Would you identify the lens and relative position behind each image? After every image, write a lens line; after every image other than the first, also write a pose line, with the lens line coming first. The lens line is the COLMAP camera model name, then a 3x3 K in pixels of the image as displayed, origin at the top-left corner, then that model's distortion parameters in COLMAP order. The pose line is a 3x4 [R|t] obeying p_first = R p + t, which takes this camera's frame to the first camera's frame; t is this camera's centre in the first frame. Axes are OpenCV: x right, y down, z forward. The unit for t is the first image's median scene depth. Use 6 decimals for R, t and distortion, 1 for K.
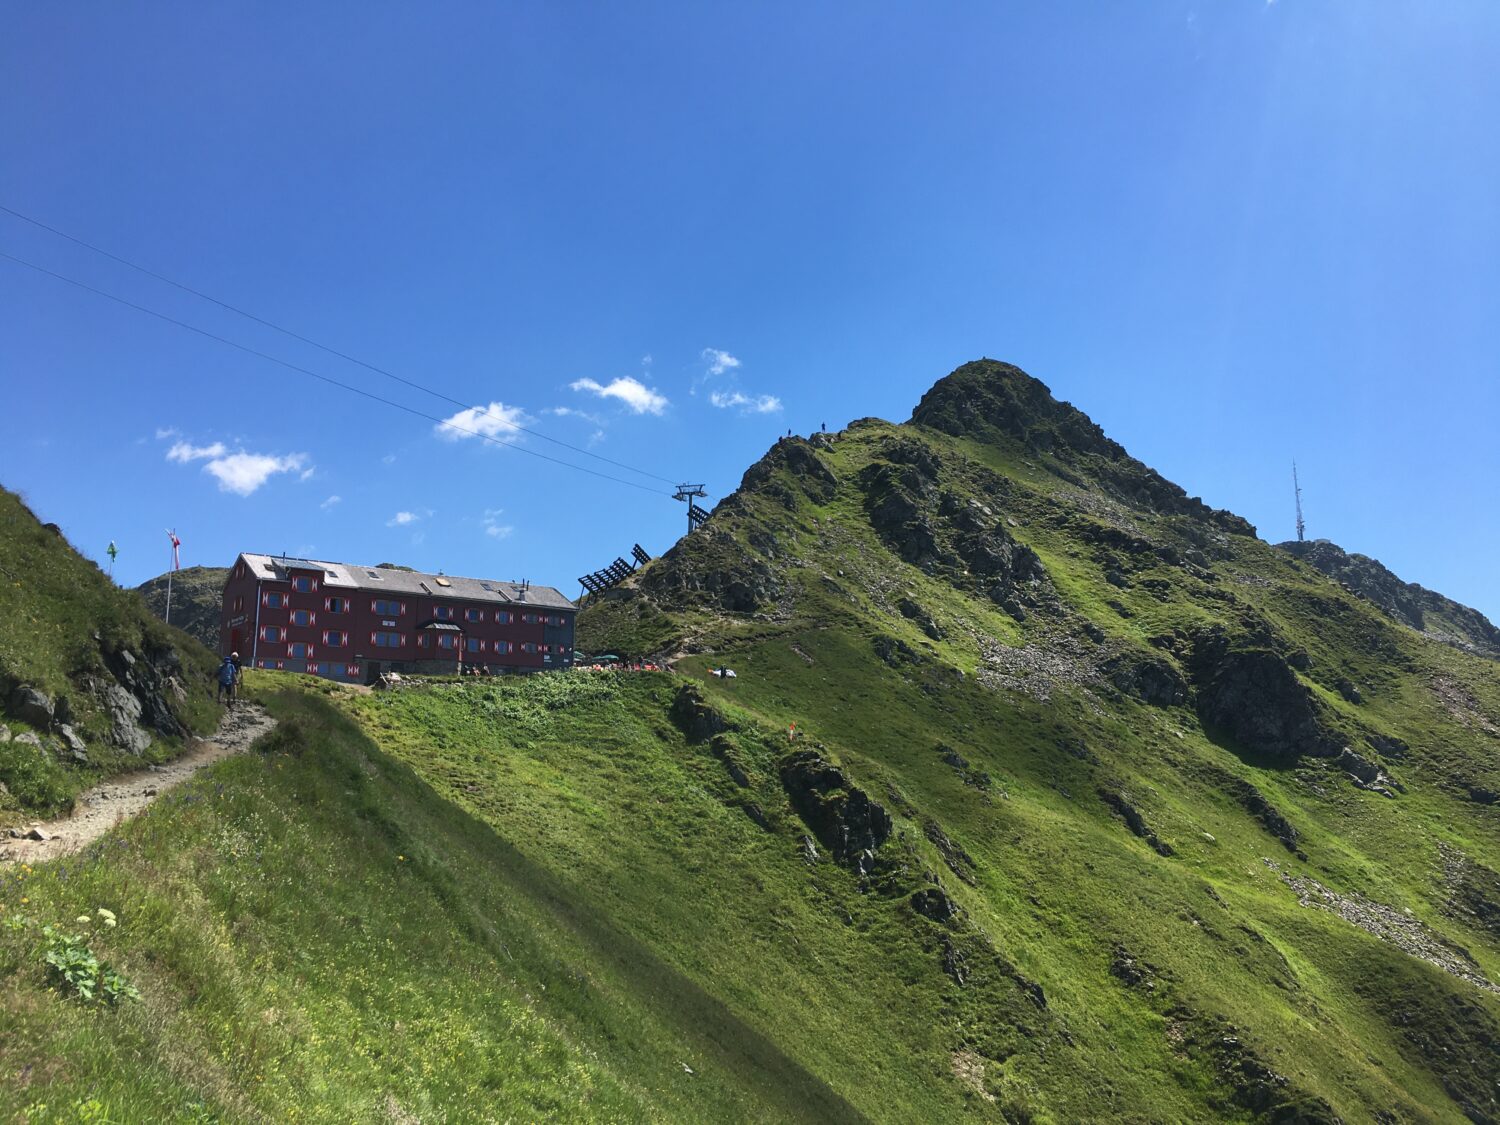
lens RADIAL K [[1266.6, 0, 753.0], [0, 1266.6, 564.3], [0, 0, 1]] dist [0.056936, -0.065631]
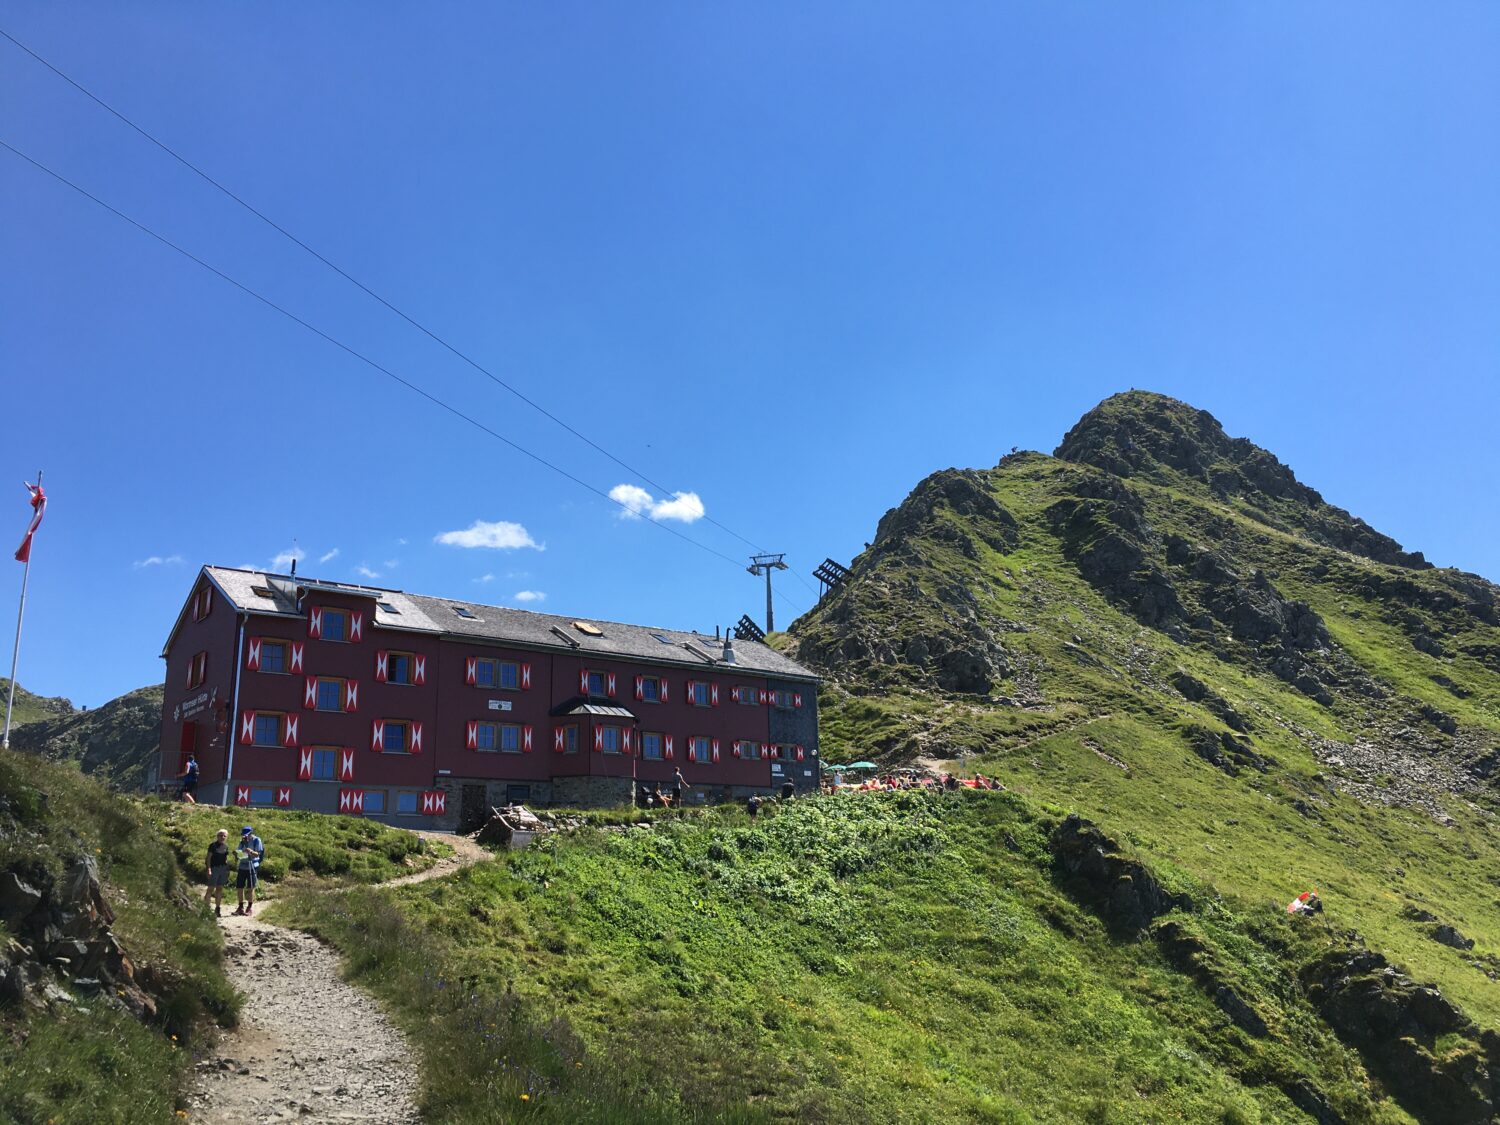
lens RADIAL K [[1266.6, 0, 747.5], [0, 1266.6, 559.3], [0, 0, 1]] dist [0.056936, -0.065631]
pose [[0.999704, -0.020428, 0.013201, -0.137034], [0.021540, 0.995667, -0.090465, 0.025820], [-0.011296, 0.090722, 0.995812, 0.349987]]
